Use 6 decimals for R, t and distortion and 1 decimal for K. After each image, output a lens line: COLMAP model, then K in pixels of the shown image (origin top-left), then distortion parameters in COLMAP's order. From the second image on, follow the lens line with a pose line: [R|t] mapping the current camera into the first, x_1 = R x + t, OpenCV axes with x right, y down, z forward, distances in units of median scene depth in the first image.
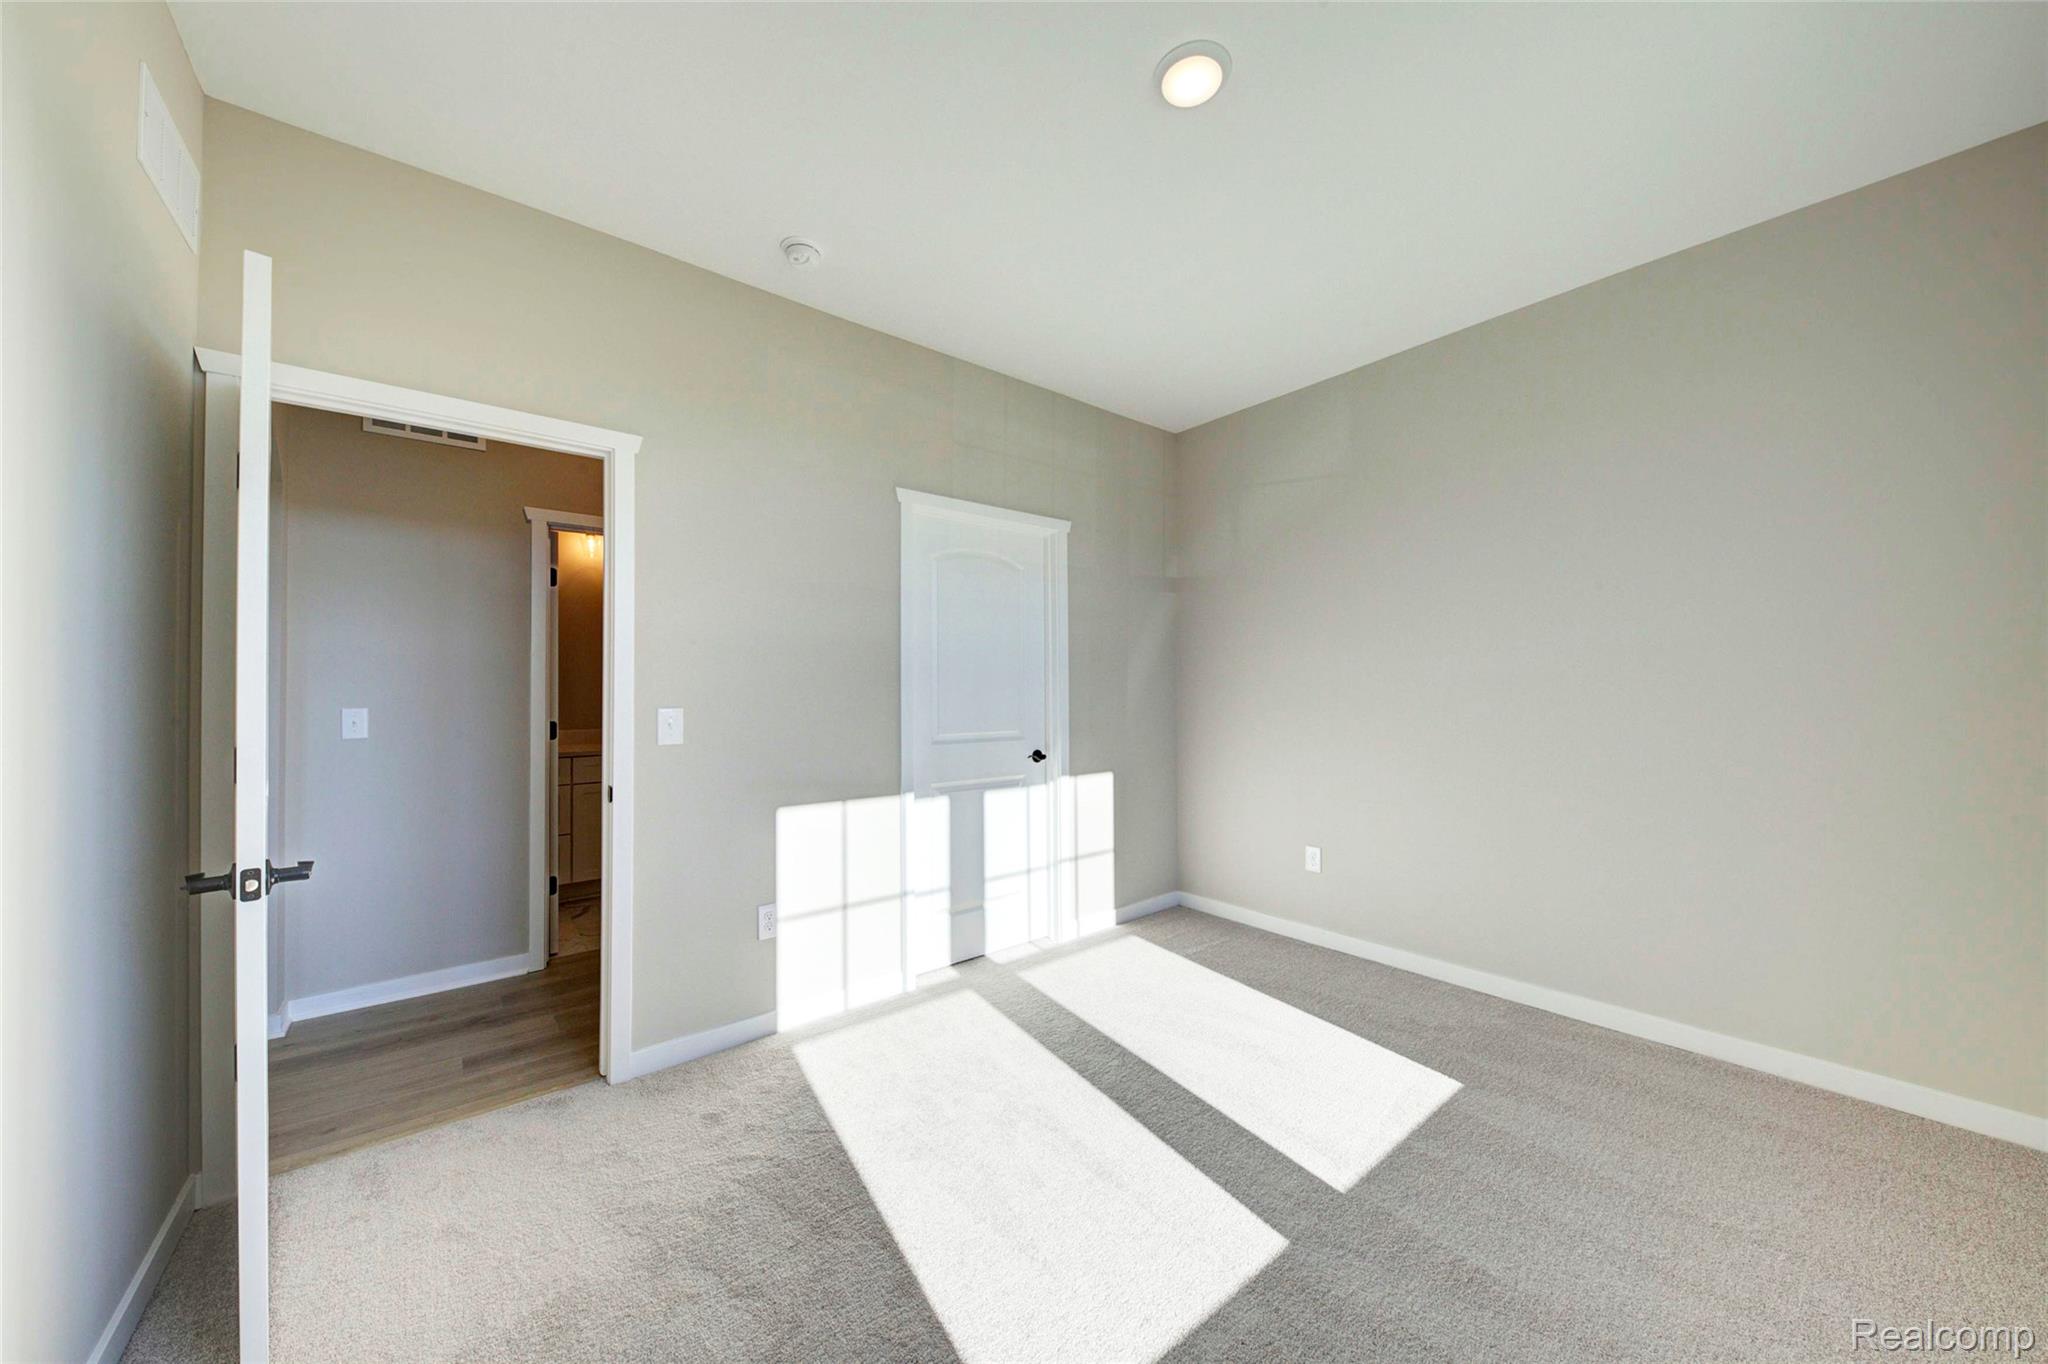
lens RADIAL K [[708.6, 0, 1022.3], [0, 708.6, 679.2], [0, 0, 1]] dist [0.008173, -0.005664]
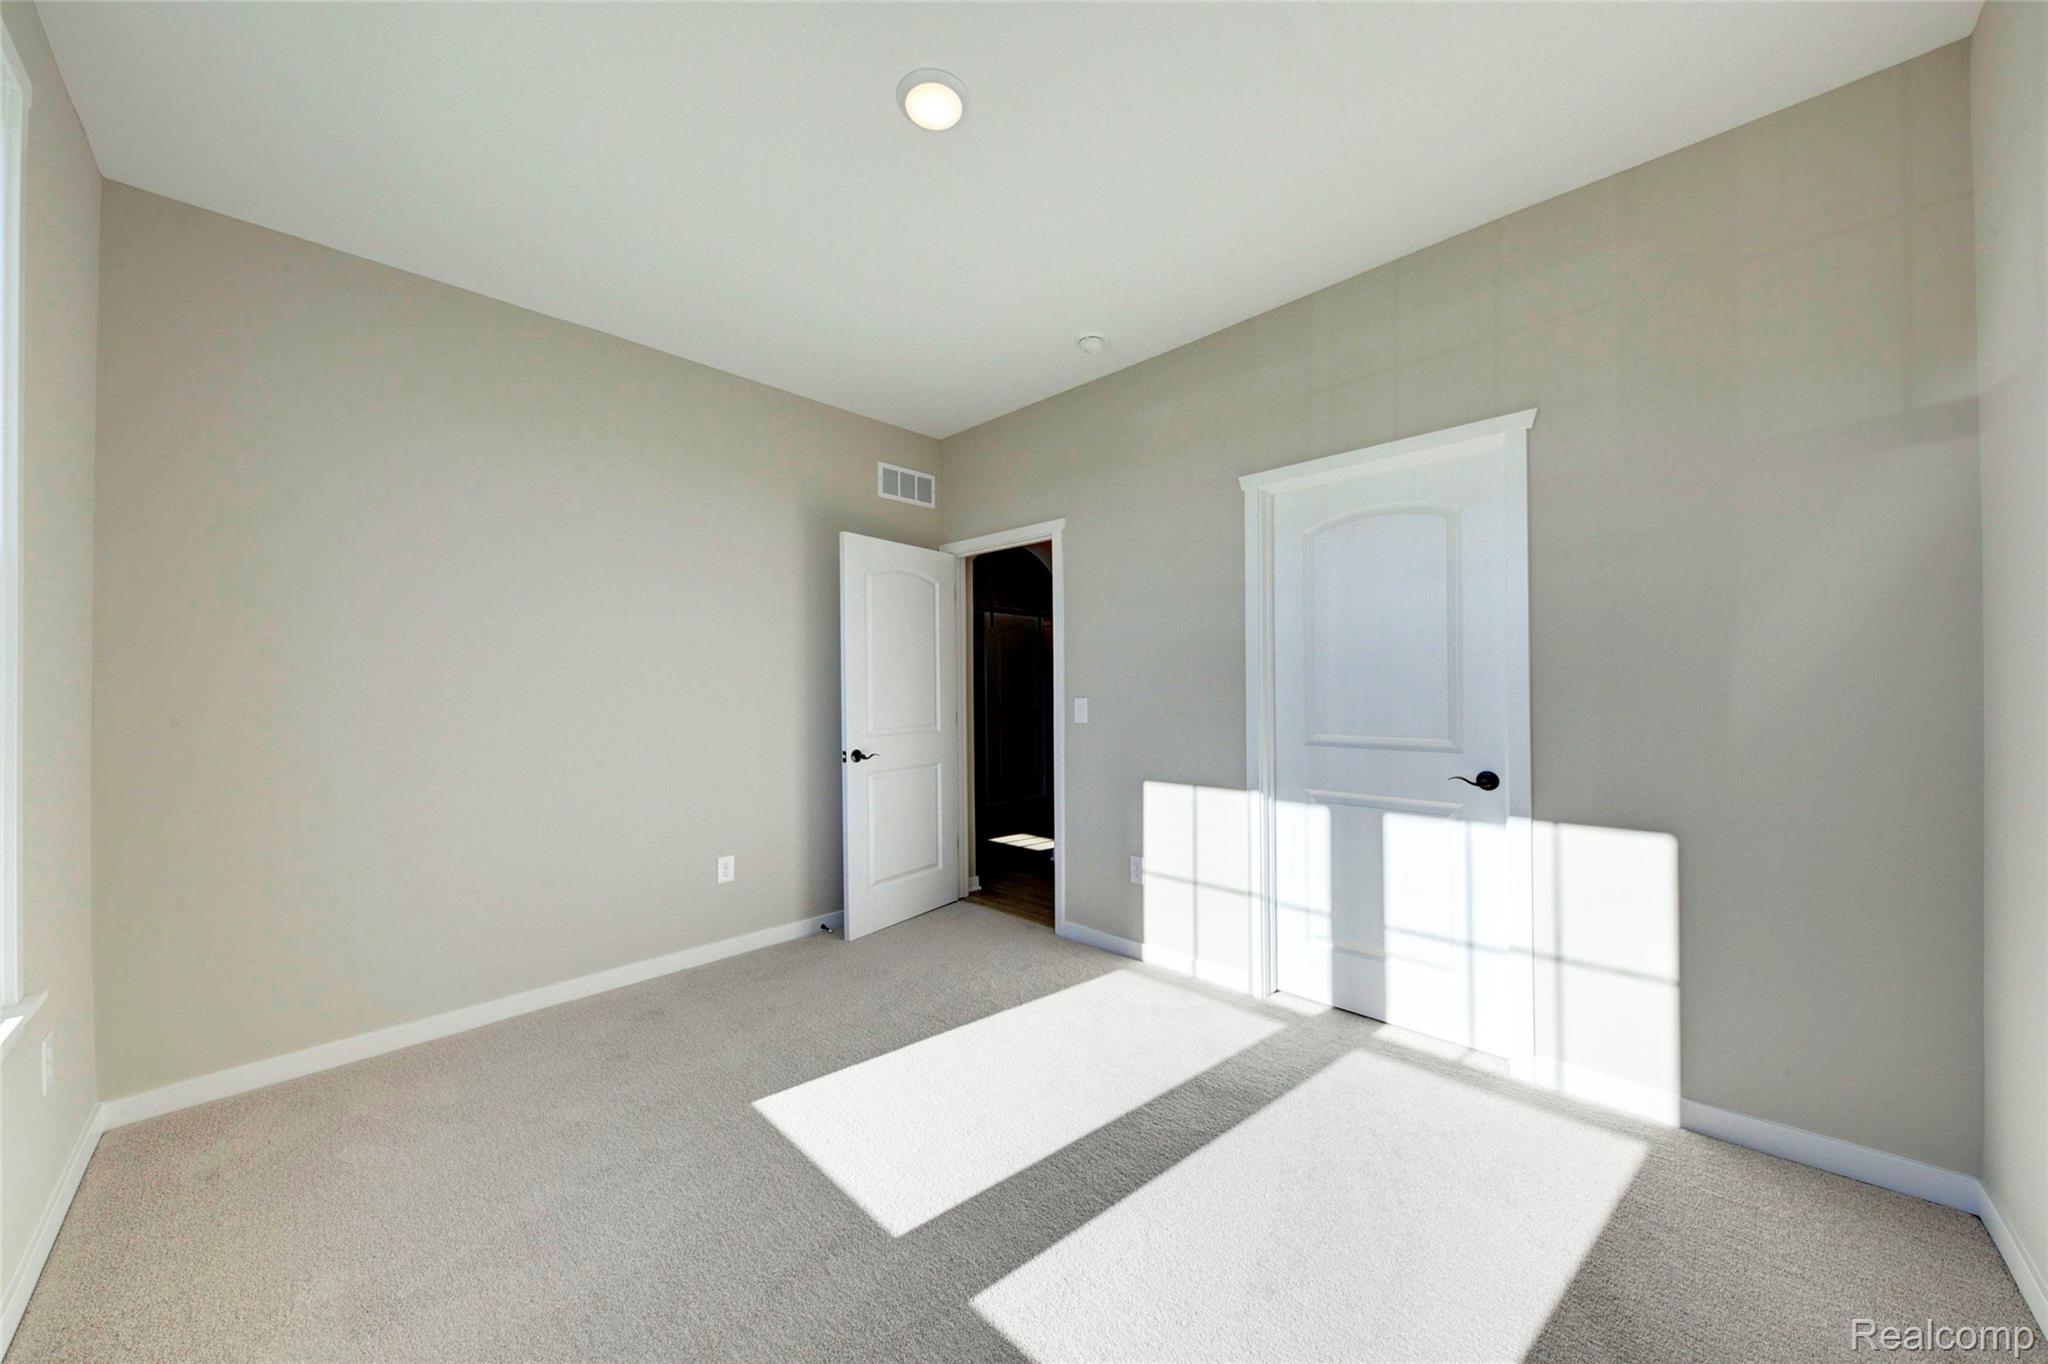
lens RADIAL K [[708.6, 0, 1028.8], [0, 708.6, 676.5], [0, 0, 1]] dist [0.008173, -0.005664]
pose [[0.121630, -0.015244, -0.992458, 0.707314], [0.021681, 0.999684, -0.012698, 0.010436], [0.992339, -0.019973, 0.121923, 0.544174]]
